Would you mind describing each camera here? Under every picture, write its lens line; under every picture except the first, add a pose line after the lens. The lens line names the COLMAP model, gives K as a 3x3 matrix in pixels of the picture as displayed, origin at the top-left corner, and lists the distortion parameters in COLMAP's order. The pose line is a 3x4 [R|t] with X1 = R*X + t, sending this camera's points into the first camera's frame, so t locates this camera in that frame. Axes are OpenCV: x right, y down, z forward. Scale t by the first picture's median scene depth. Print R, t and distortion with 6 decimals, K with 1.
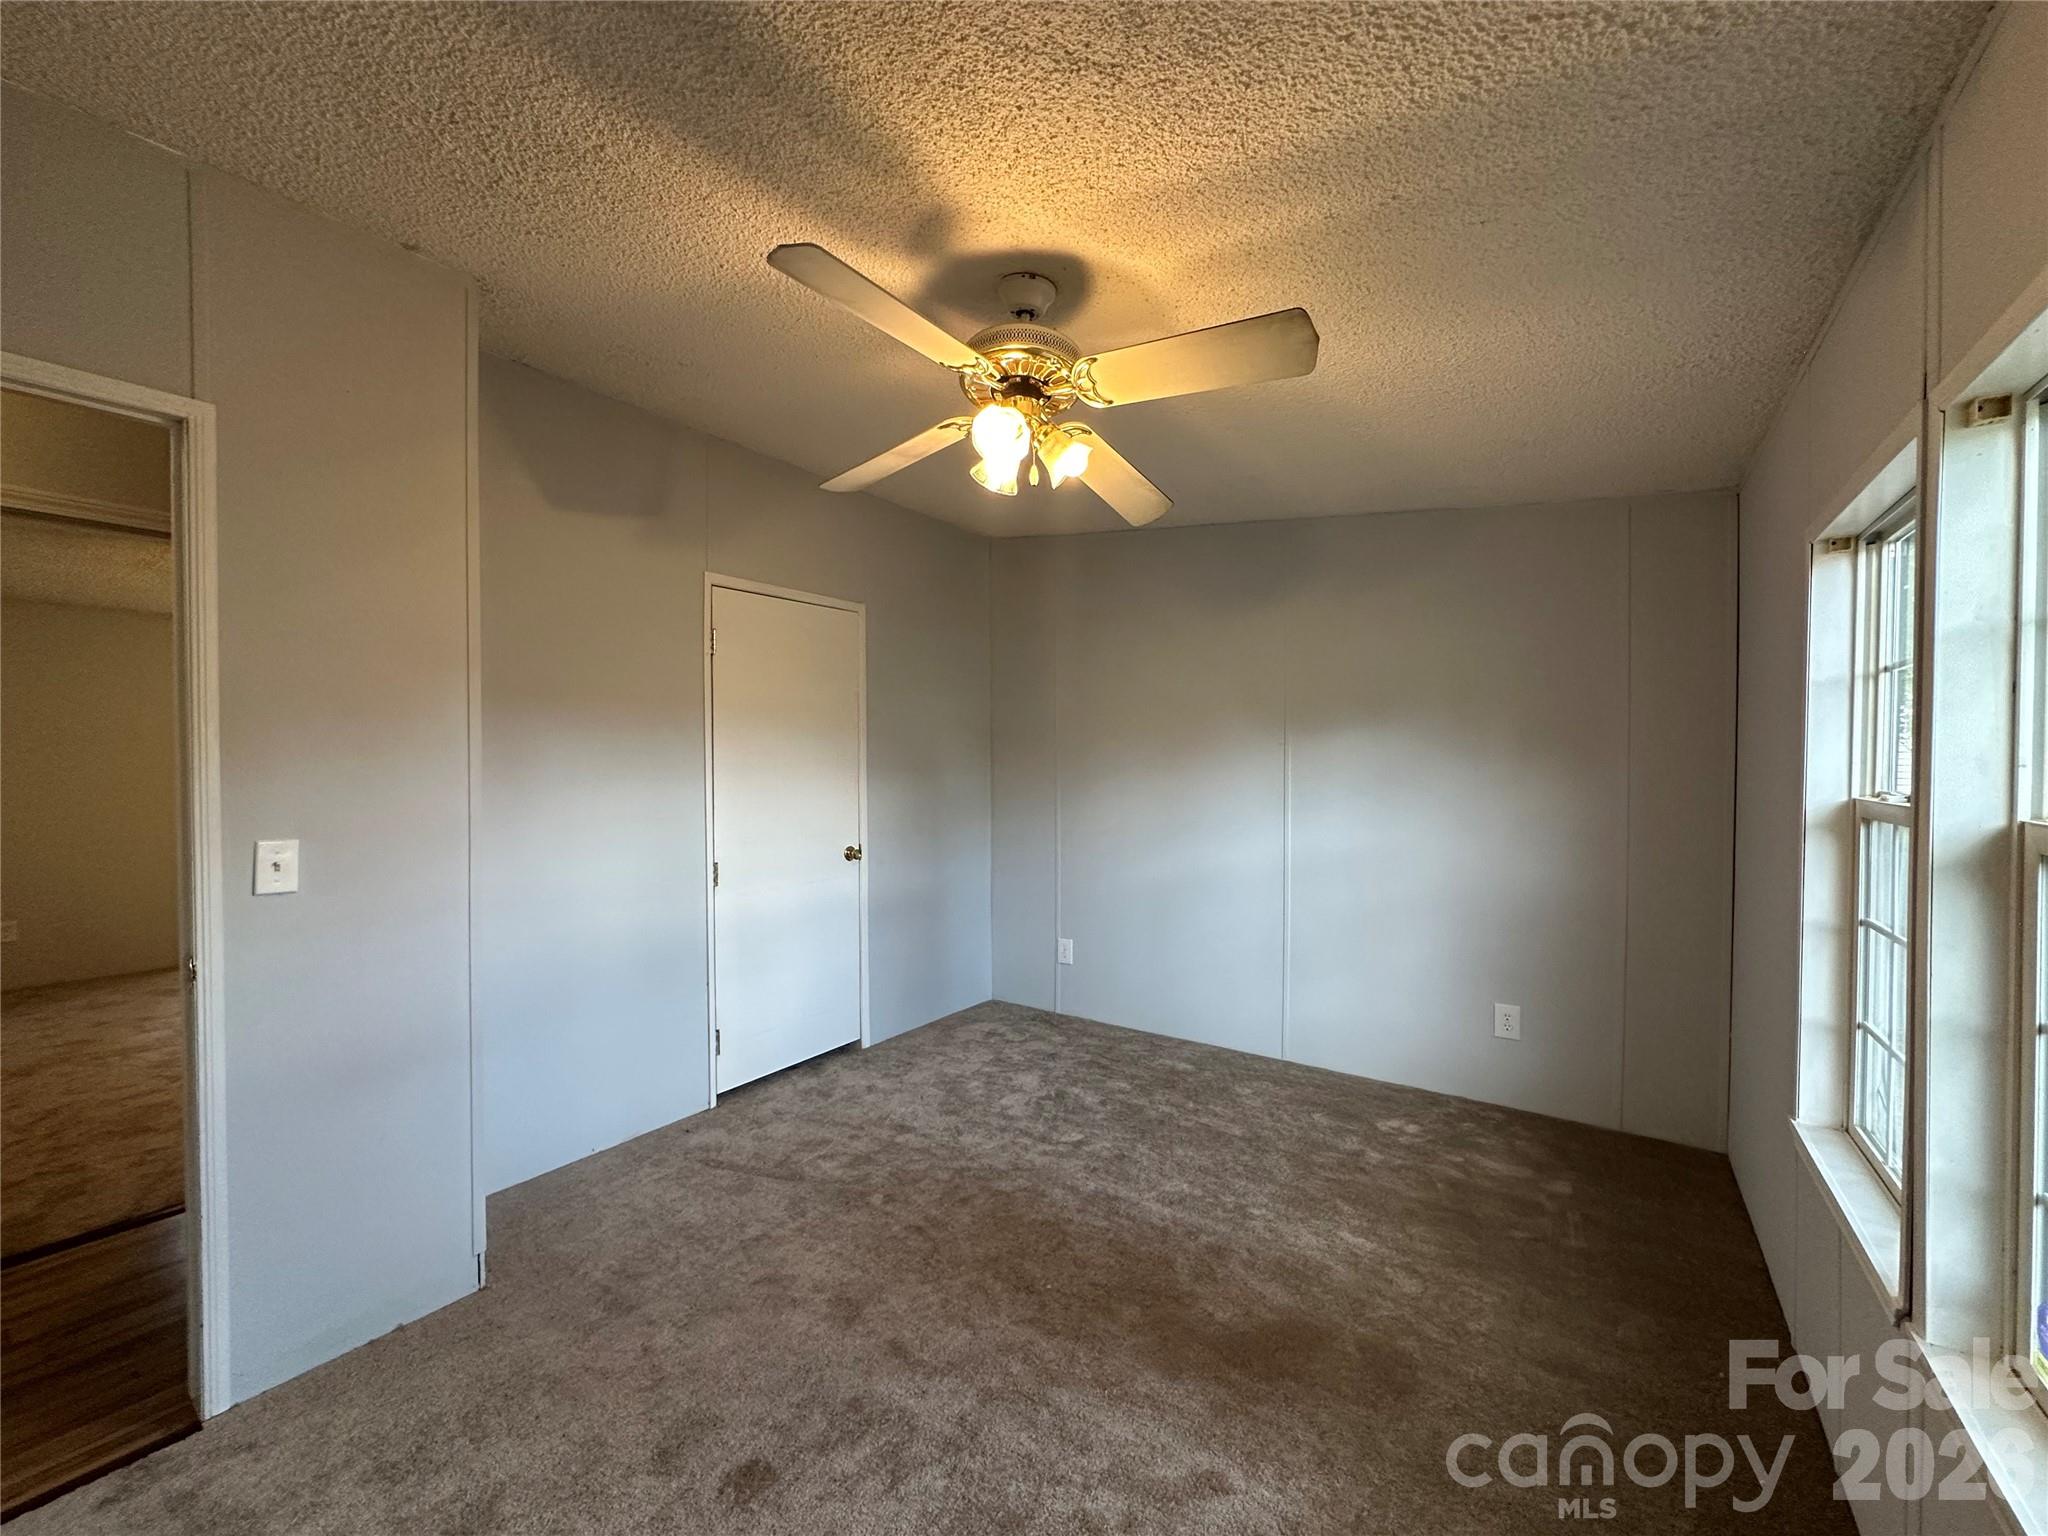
lens RADIAL K [[880.7, 0, 1024.0], [0, 880.7, 768.0], [0, 0, 1]] dist [0.000608, 0.000217]
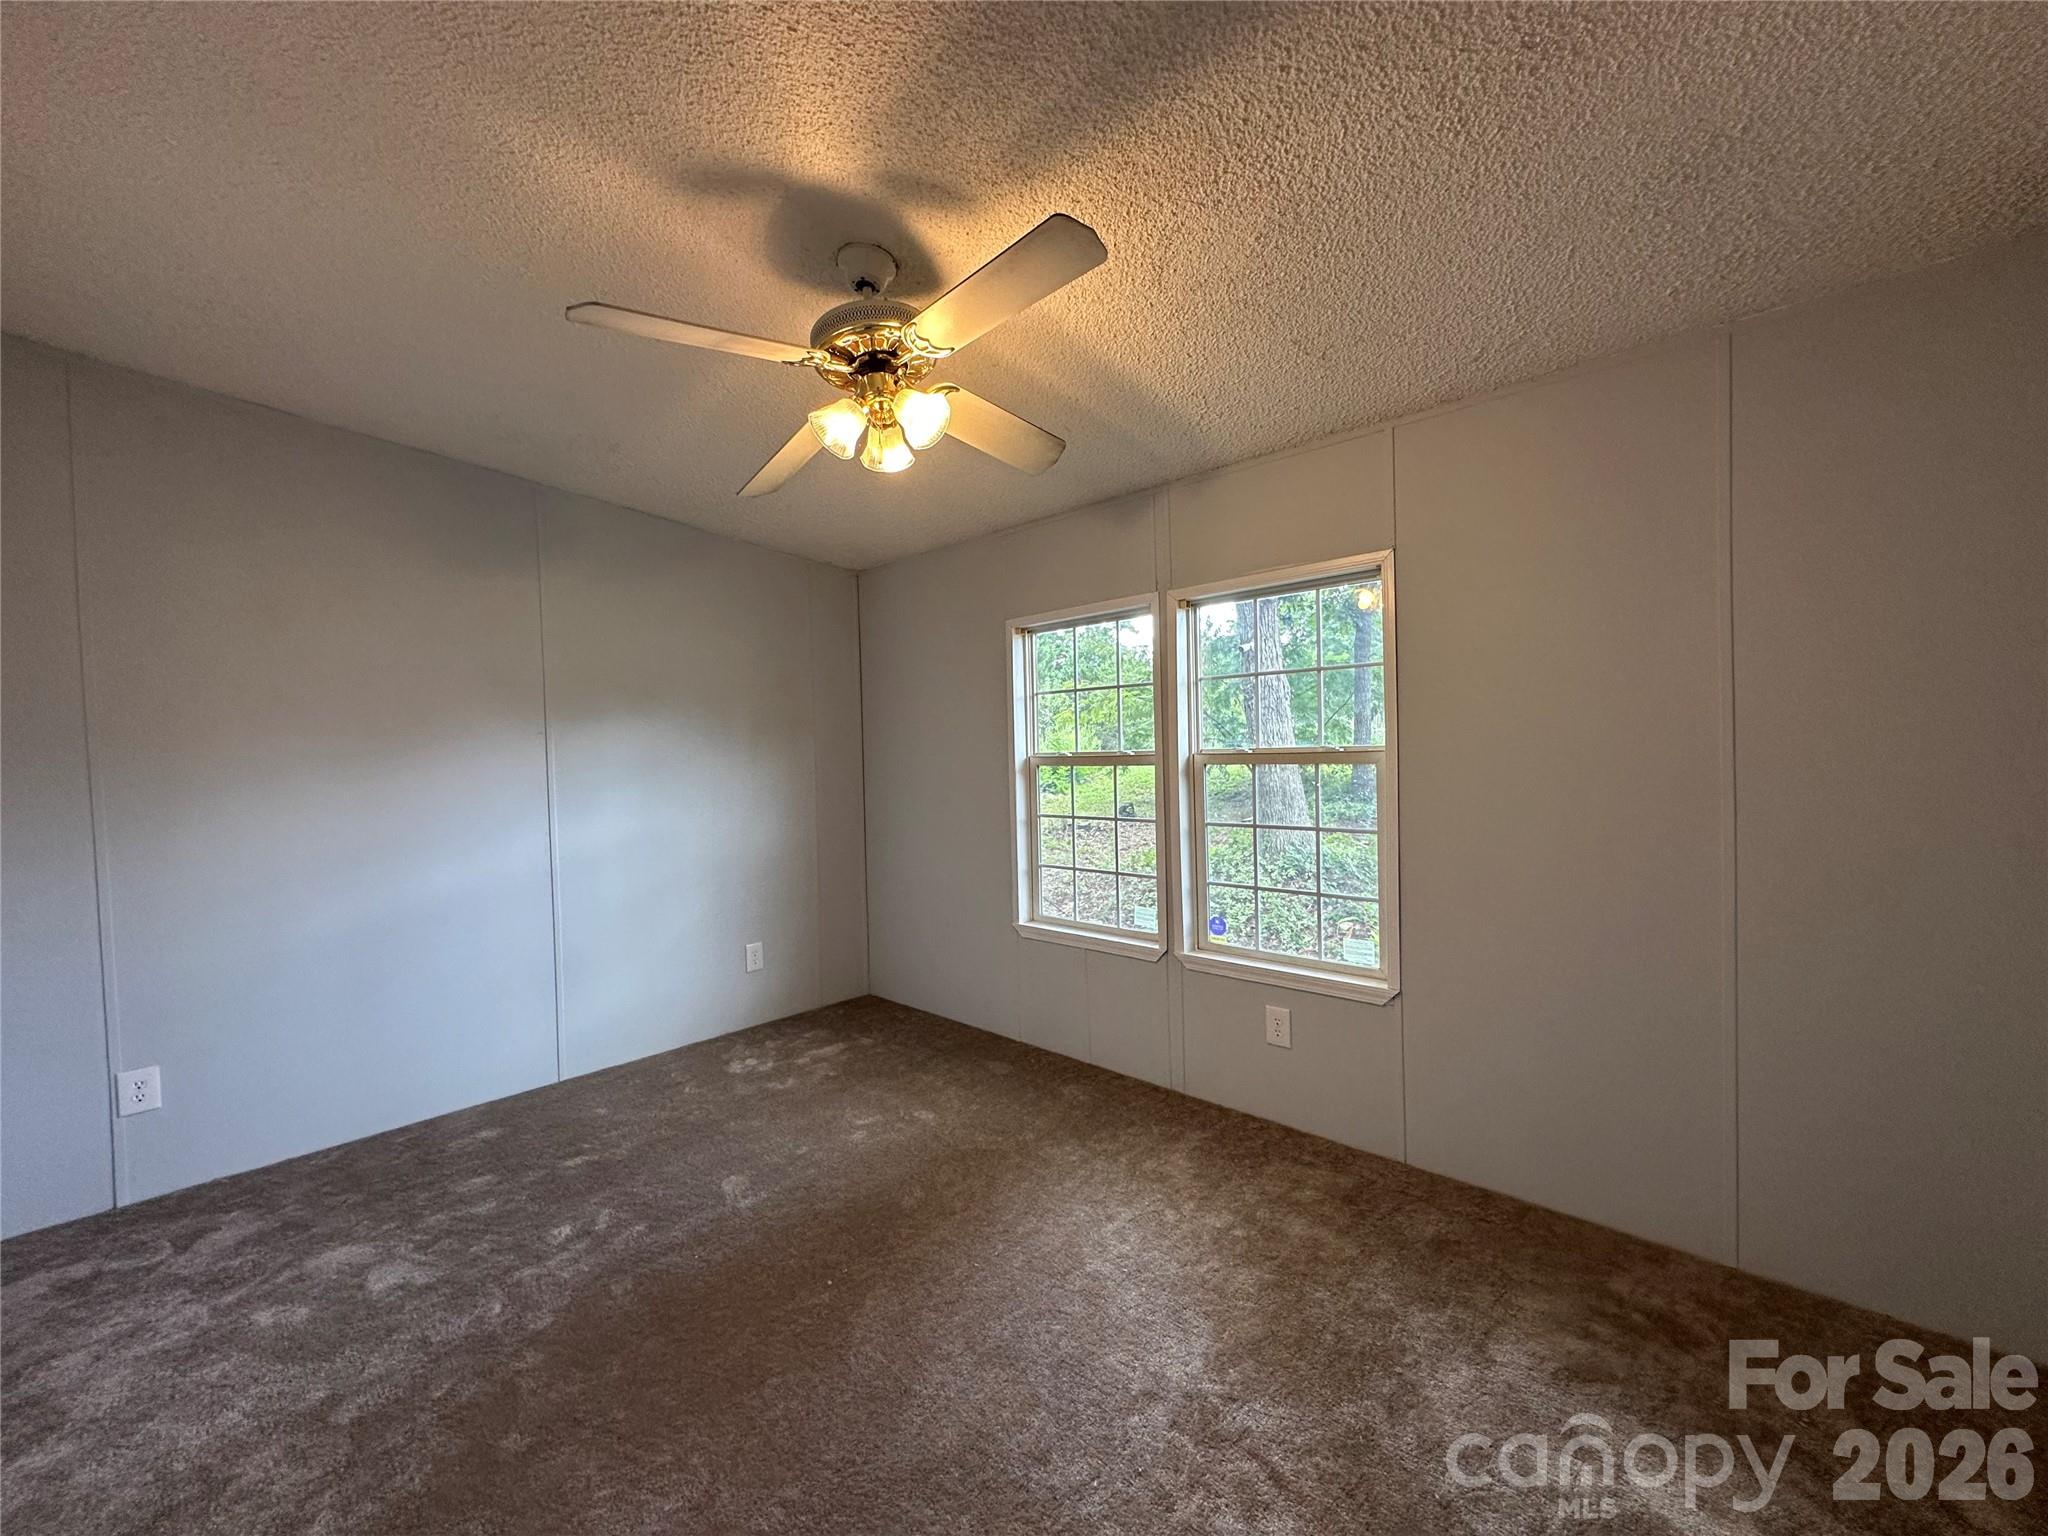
lens RADIAL K [[821.0, 0, 1024.0], [0, 821.0, 768.0], [0, 0, 1]] dist [0.000306, 0.000388]
pose [[0.135217, -0.018860, 0.990637, -0.505634], [0.060291, 0.998123, 0.010773, 0.031595], [-0.988980, 0.058270, 0.136100, 0.424837]]
